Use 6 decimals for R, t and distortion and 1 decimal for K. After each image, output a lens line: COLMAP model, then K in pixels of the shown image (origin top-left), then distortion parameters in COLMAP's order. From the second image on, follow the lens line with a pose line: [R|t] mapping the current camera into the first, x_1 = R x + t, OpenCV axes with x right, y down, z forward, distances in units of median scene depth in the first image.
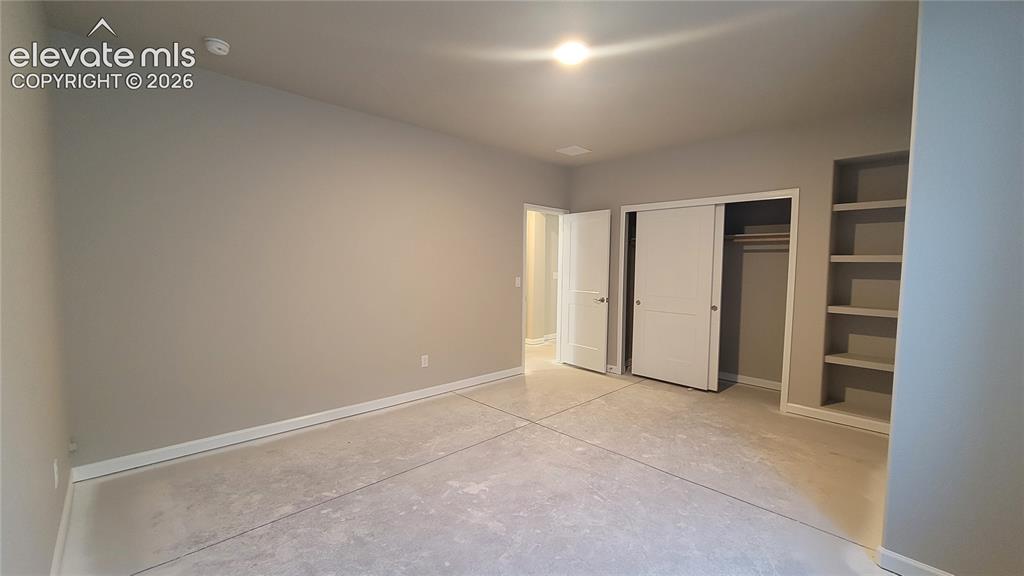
lens RADIAL K [[417.5, 0, 514.4], [0, 417.5, 288.1], [0, 0, 1]] dist [-0.000144, -0.000052]
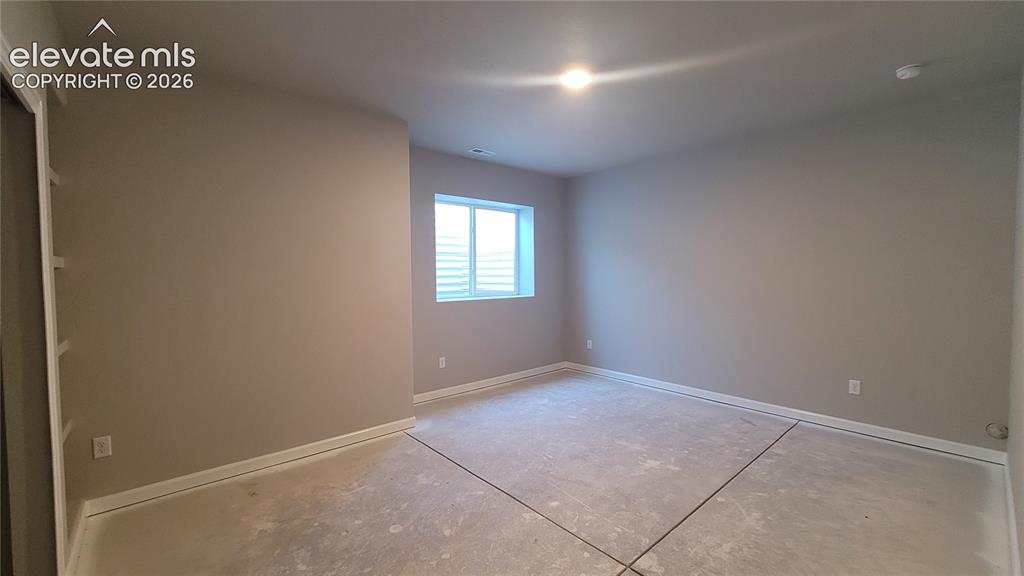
lens RADIAL K [[417.5, 0, 514.4], [0, 417.5, 288.1], [0, 0, 1]] dist [-0.000144, -0.000052]
pose [[-0.998656, -0.008069, 0.051187, 0.211213], [-0.002891, 0.994939, 0.100439, -0.116039], [-0.051739, 0.100156, -0.993626, 1.907498]]
